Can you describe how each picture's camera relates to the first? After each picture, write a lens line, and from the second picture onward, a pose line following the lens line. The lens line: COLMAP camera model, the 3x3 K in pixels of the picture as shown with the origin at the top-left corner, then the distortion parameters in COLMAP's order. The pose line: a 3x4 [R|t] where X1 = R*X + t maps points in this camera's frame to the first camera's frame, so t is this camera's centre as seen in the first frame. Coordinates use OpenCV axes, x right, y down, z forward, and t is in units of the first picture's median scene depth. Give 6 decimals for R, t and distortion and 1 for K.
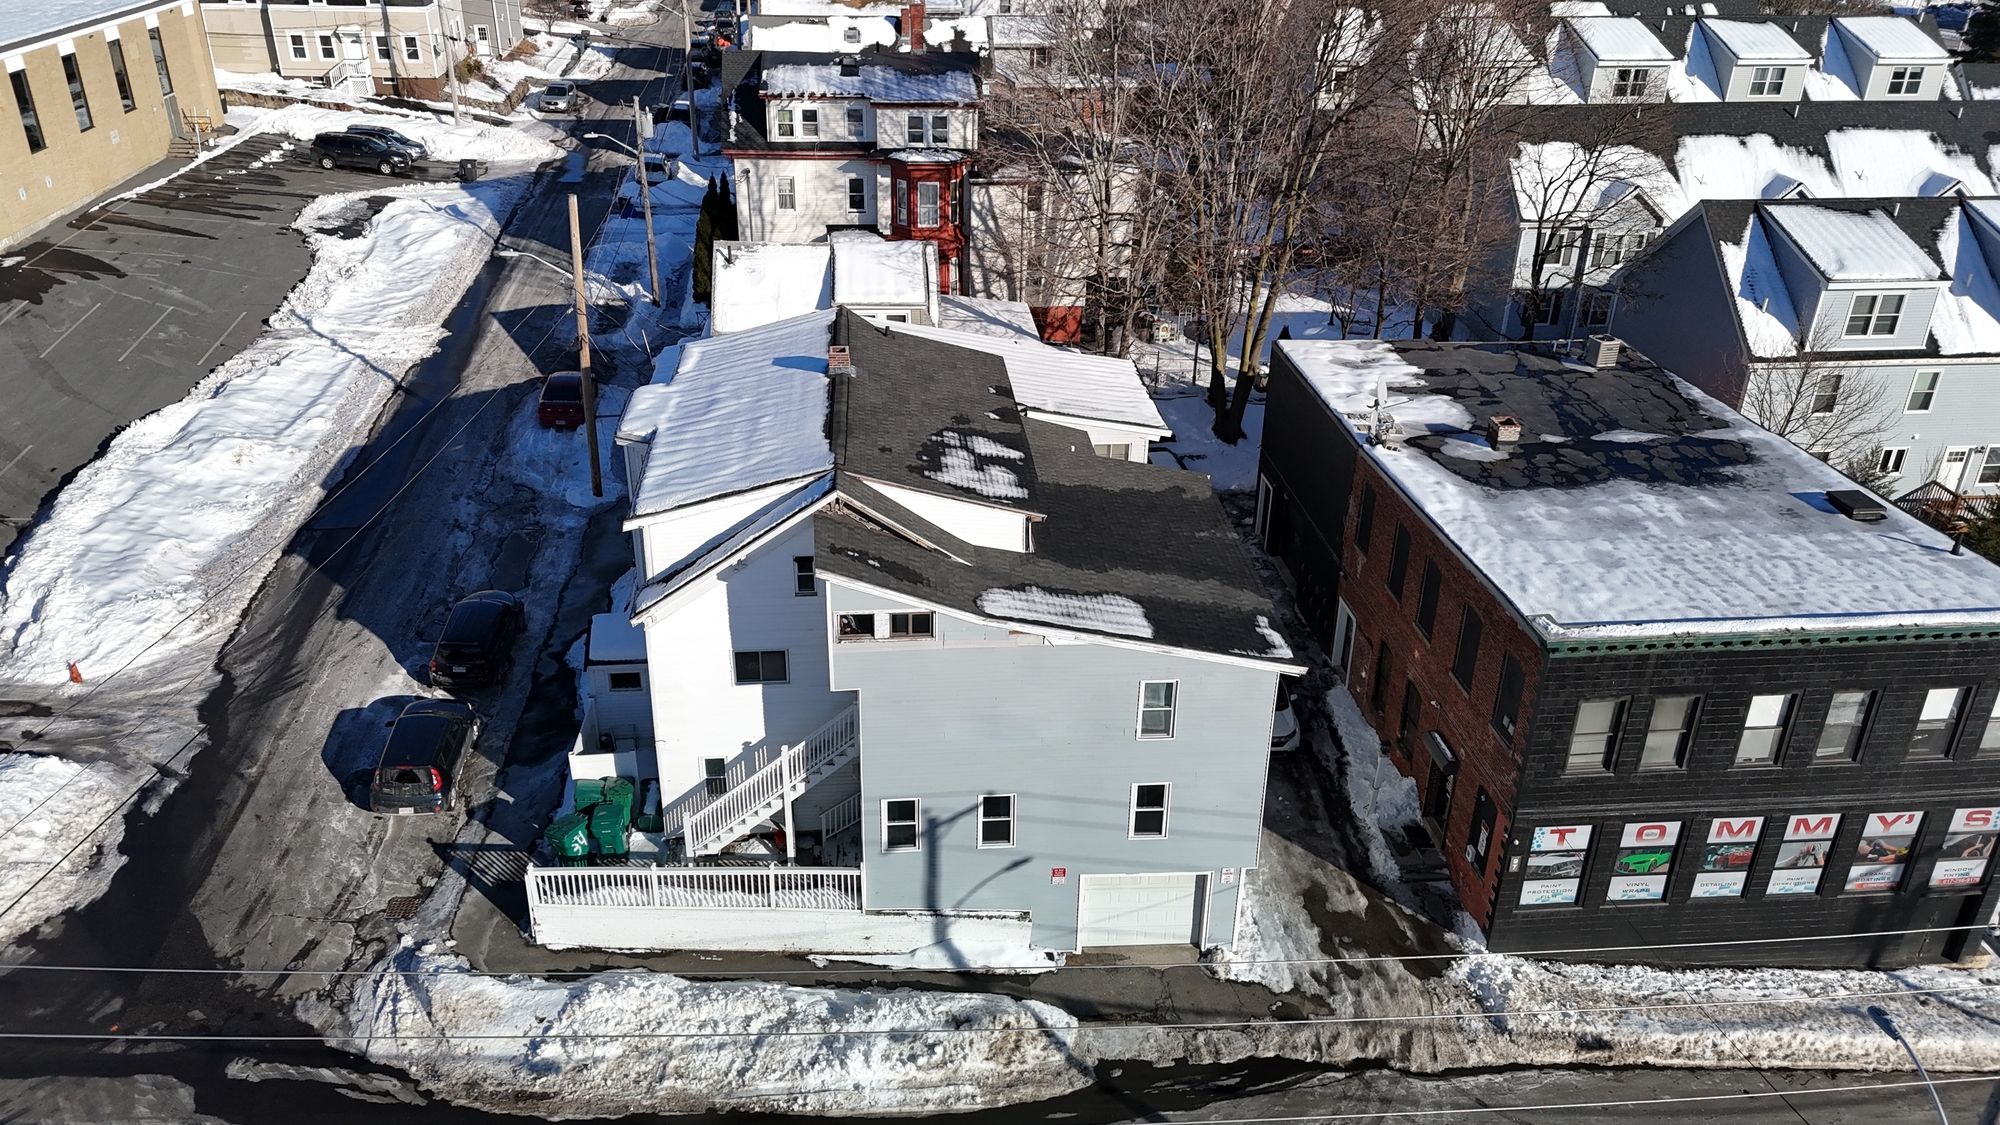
lens RADIAL K [[1466.8, 0, 1000.0], [0, 1466.8, 562.5], [0, 0, 1]] dist [0.071561, -0.061348]
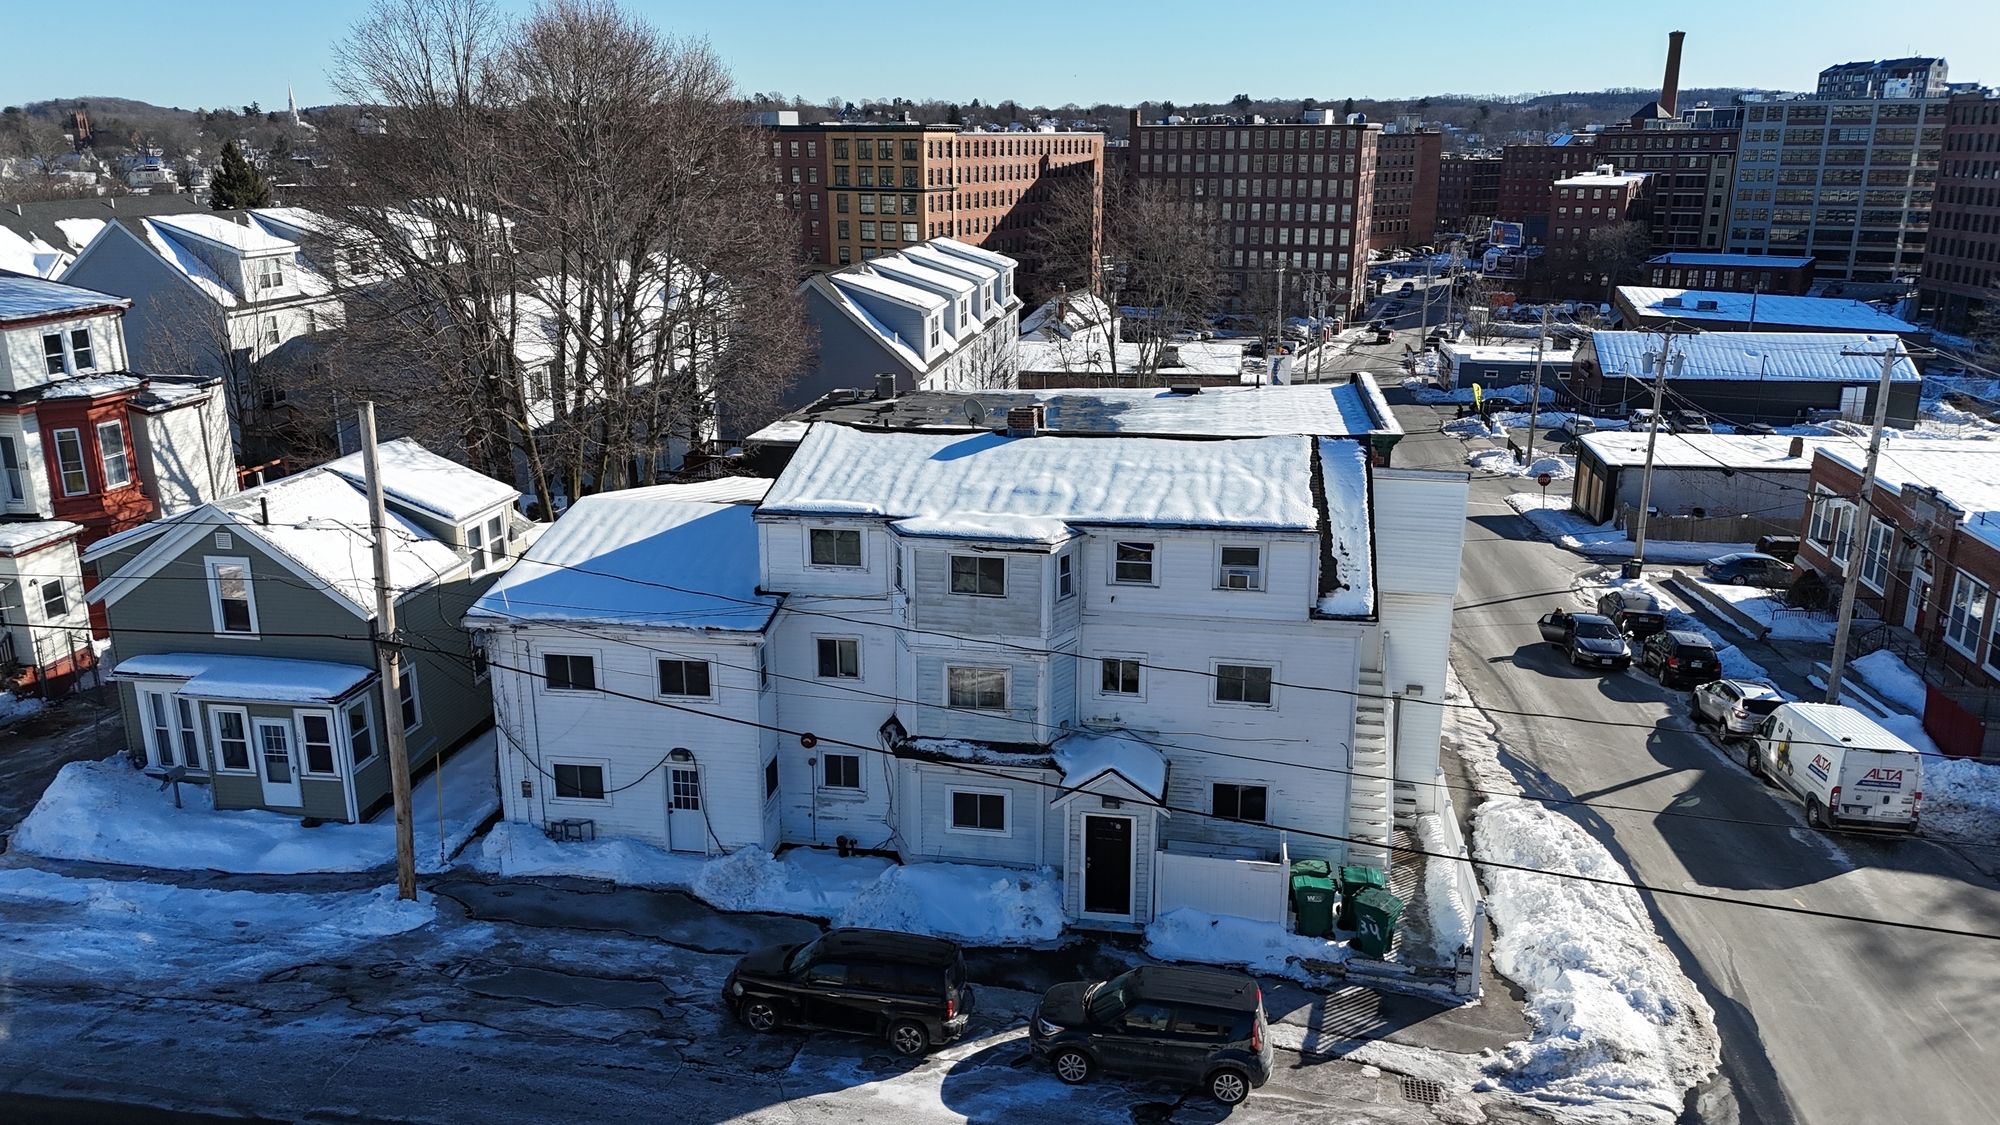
lens RADIAL K [[1466.8, 0, 1000.0], [0, 1466.8, 562.5], [0, 0, 1]] dist [0.071561, -0.061348]
pose [[0.252970, -0.284230, 0.924781, -1.032774], [0.446409, 0.882325, 0.149068, -0.213208], [-0.858327, 0.375120, 0.350085, 0.764858]]
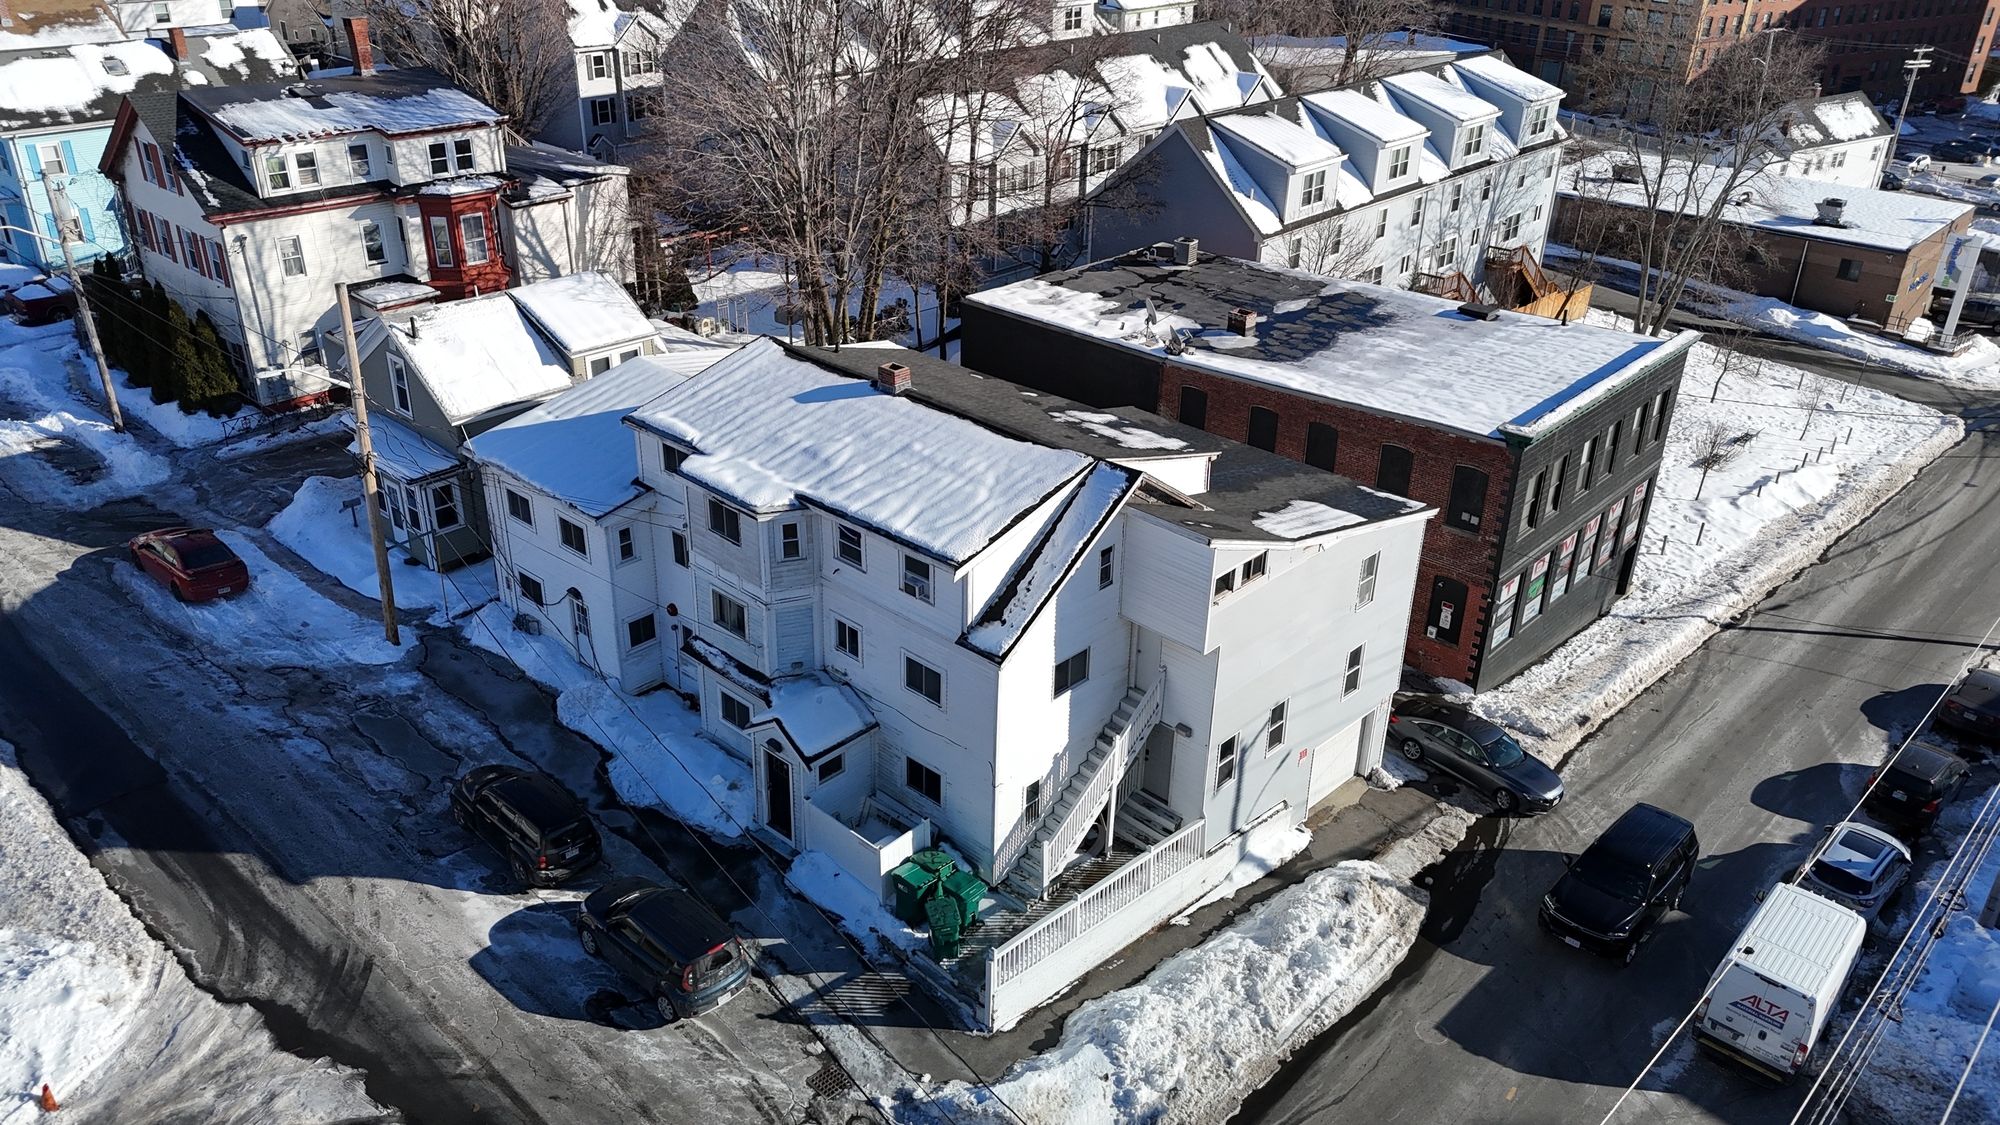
lens RADIAL K [[1466.8, 0, 1000.0], [0, 1466.8, 562.5], [0, 0, 1]] dist [0.071561, -0.061348]
pose [[0.745540, -0.305990, 0.592064, -0.703129], [0.297562, 0.947737, 0.115113, -0.118725], [-0.596345, 0.090355, 0.797627, 0.208035]]
